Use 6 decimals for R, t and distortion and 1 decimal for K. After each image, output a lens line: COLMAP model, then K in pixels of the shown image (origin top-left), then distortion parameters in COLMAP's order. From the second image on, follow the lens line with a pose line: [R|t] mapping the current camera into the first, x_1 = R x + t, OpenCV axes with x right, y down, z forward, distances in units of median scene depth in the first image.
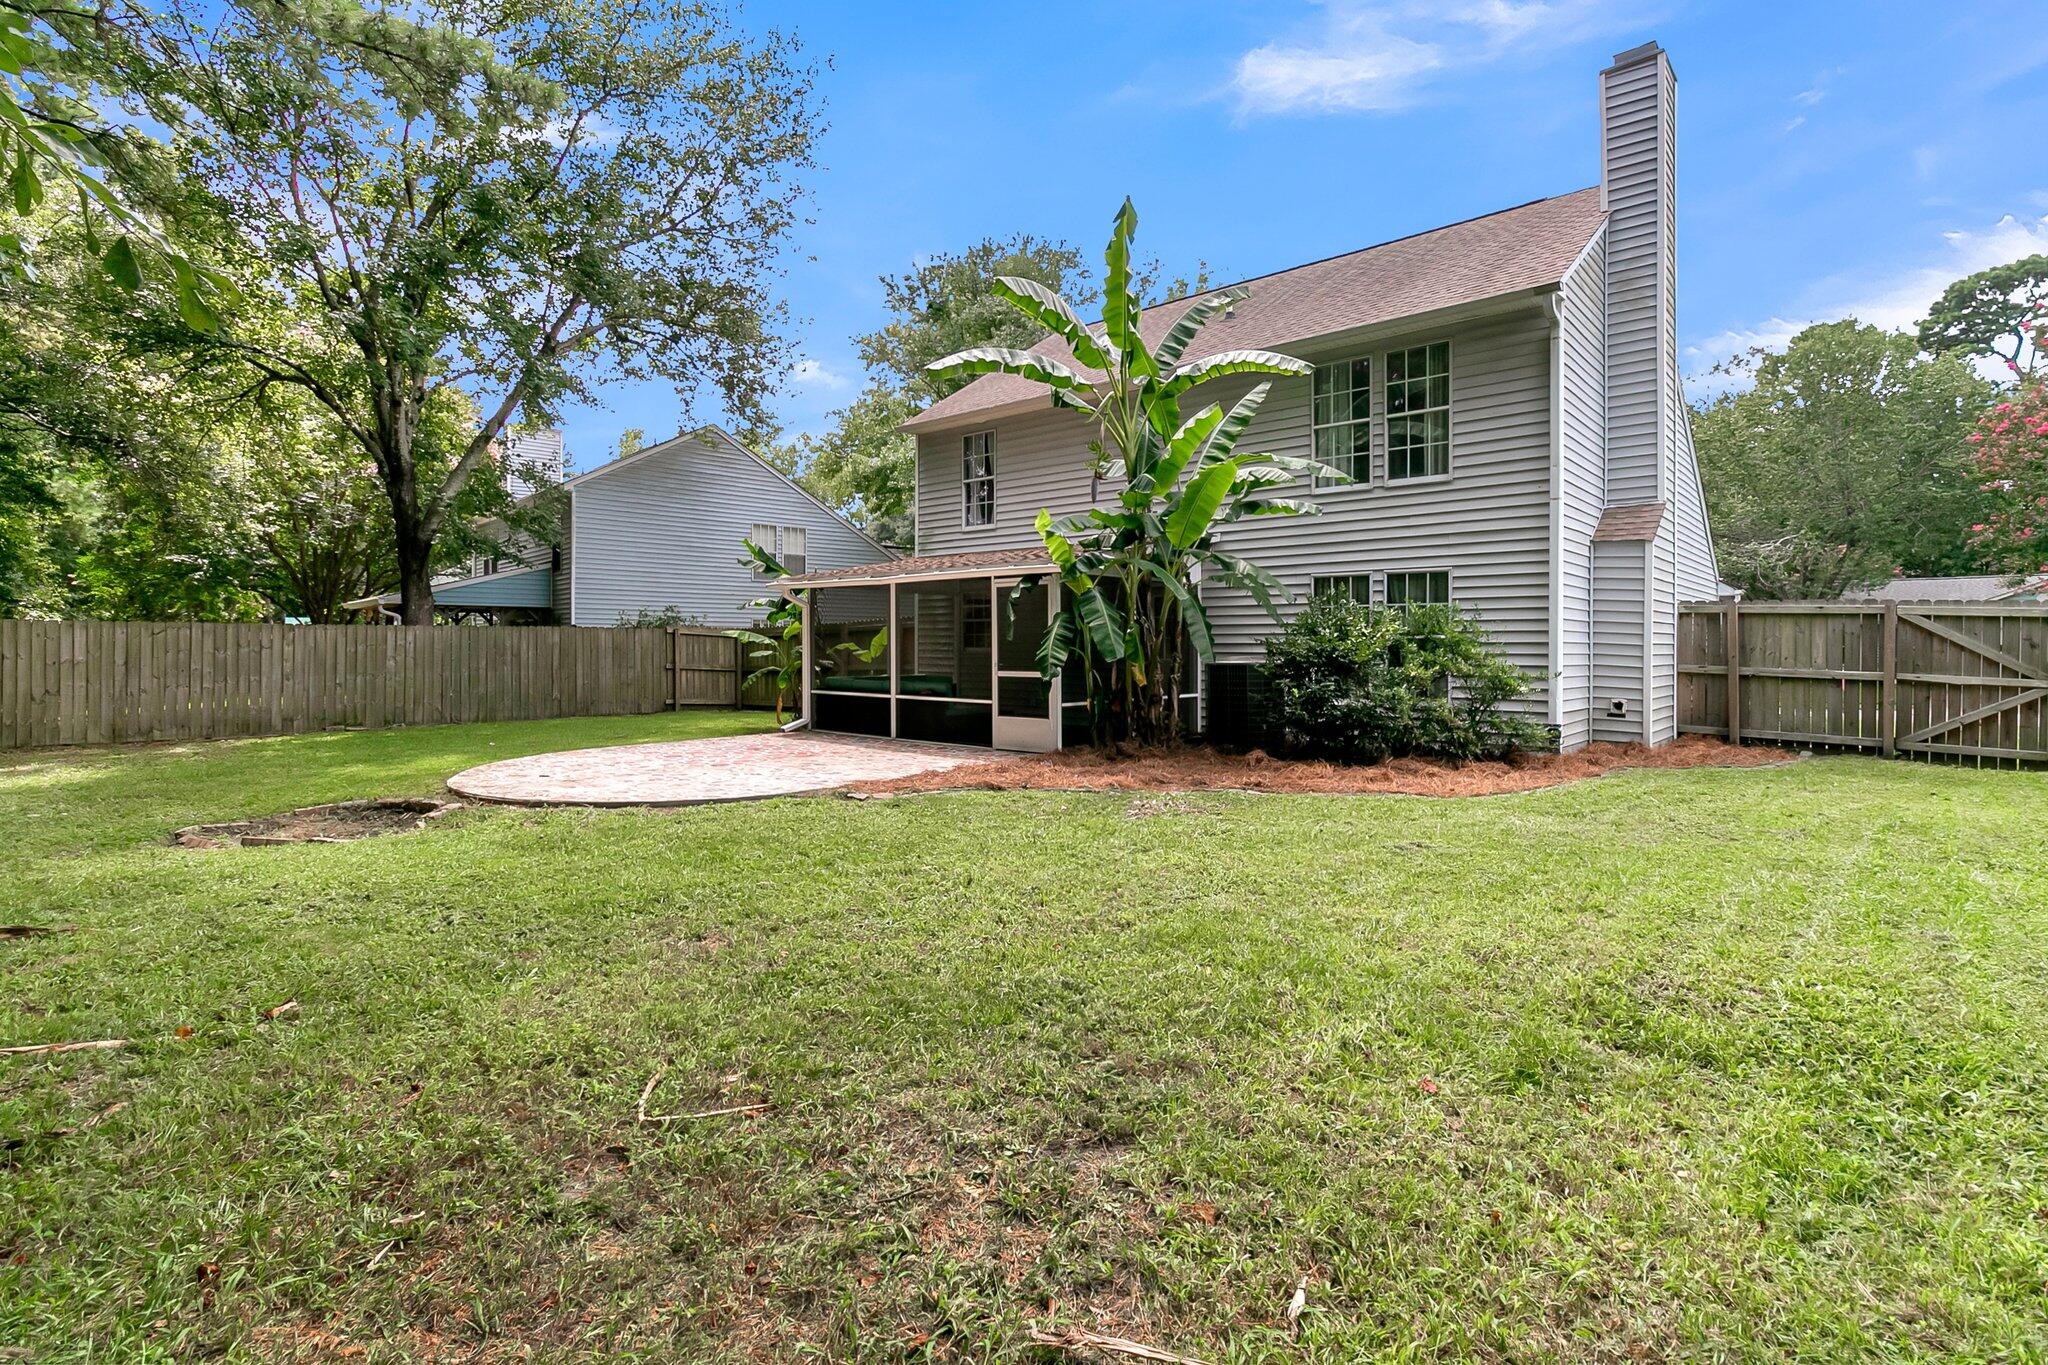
lens RADIAL K [[968.4, 0, 1092.0], [0, 968.4, 640.6], [0, 0, 1]] dist [-0.000388, -0.000099]
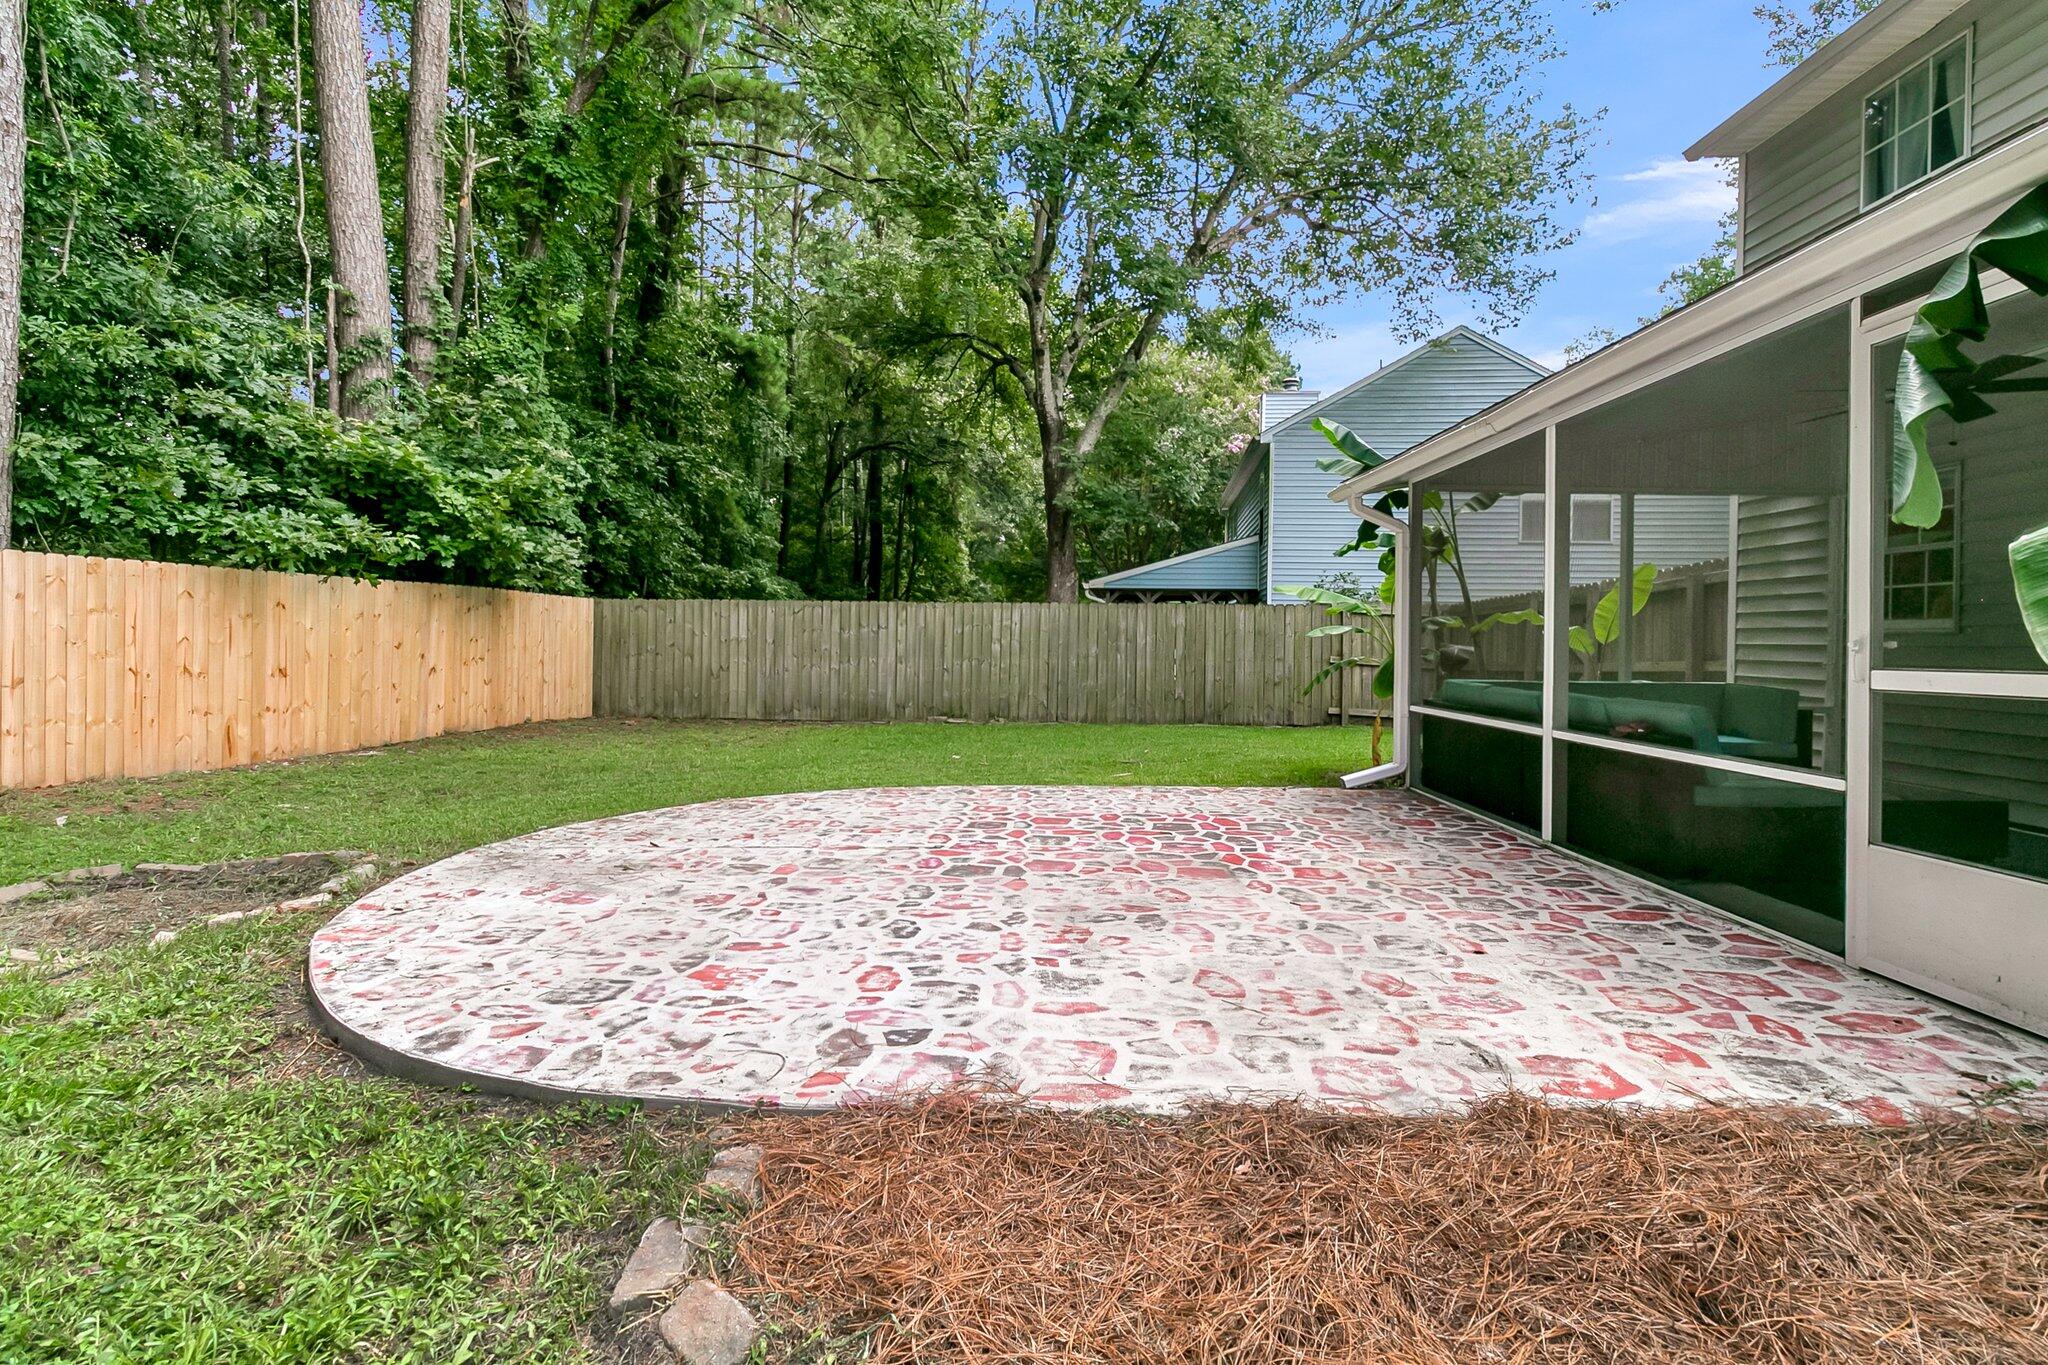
lens RADIAL K [[988.1, 0, 1026.8], [0, 988.1, 651.0], [0, 0, 1]] dist [0.003008, 0.000139]
pose [[0.621233, 0.009157, -0.783572, -0.022162], [-0.000357, 0.999935, 0.011403, 0.017082], [0.783626, -0.006805, 0.621196, 0.482253]]
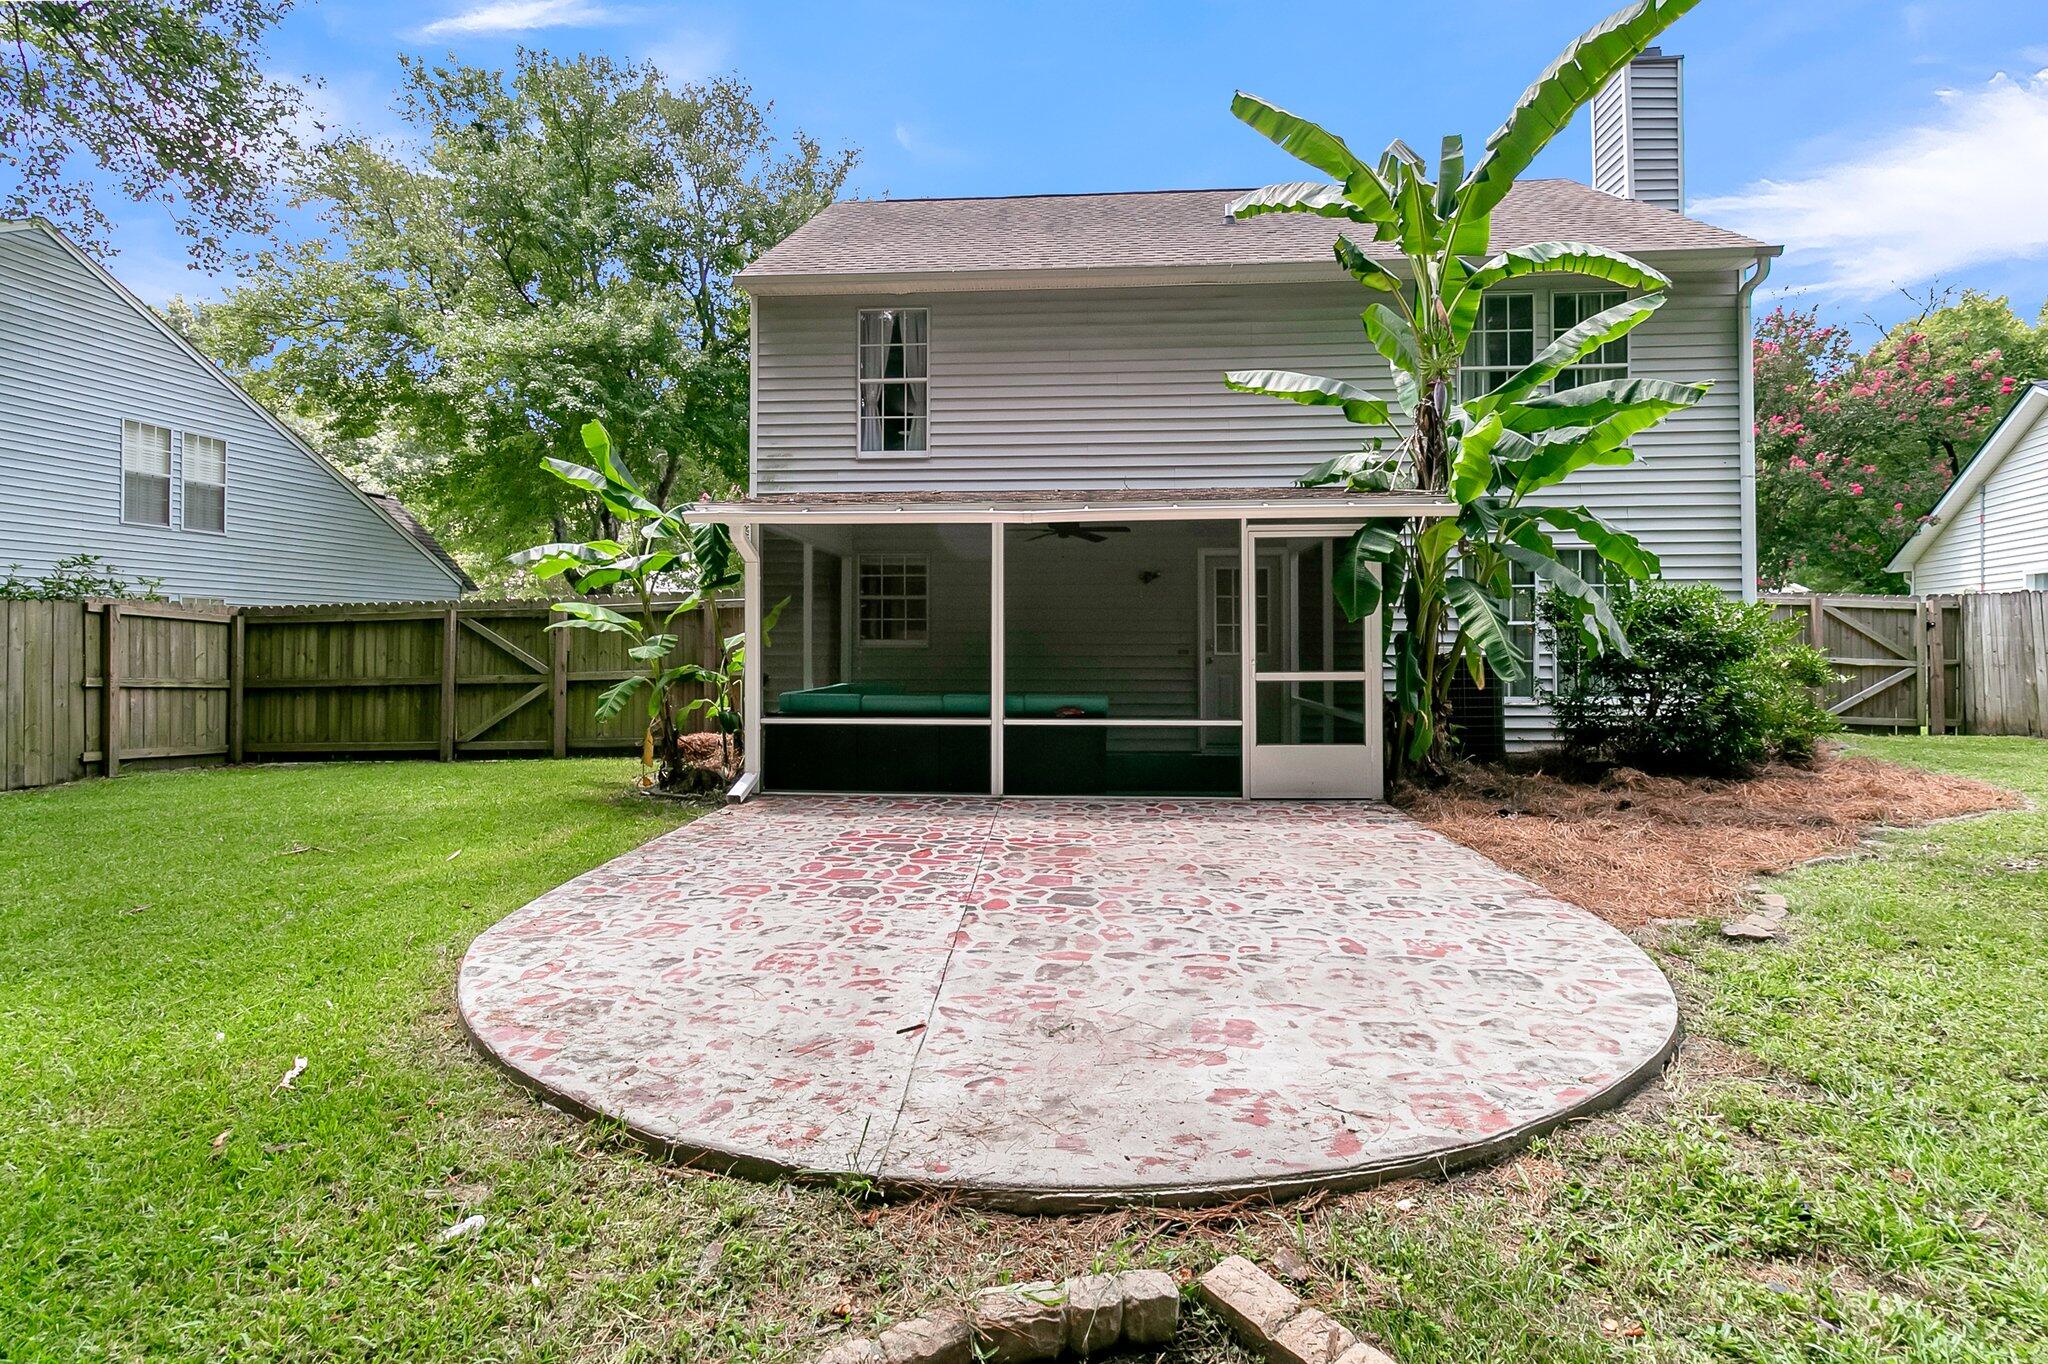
lens RADIAL K [[976.5, 0, 1063.4], [0, 976.5, 610.4], [0, 0, 1]] dist [-0.000521, 0.000477]
pose [[0.811813, 0.014613, 0.583735, -0.411853], [0.001529, 0.999630, -0.027151, 0.006217], [-0.583916, 0.022934, 0.811490, 0.413012]]
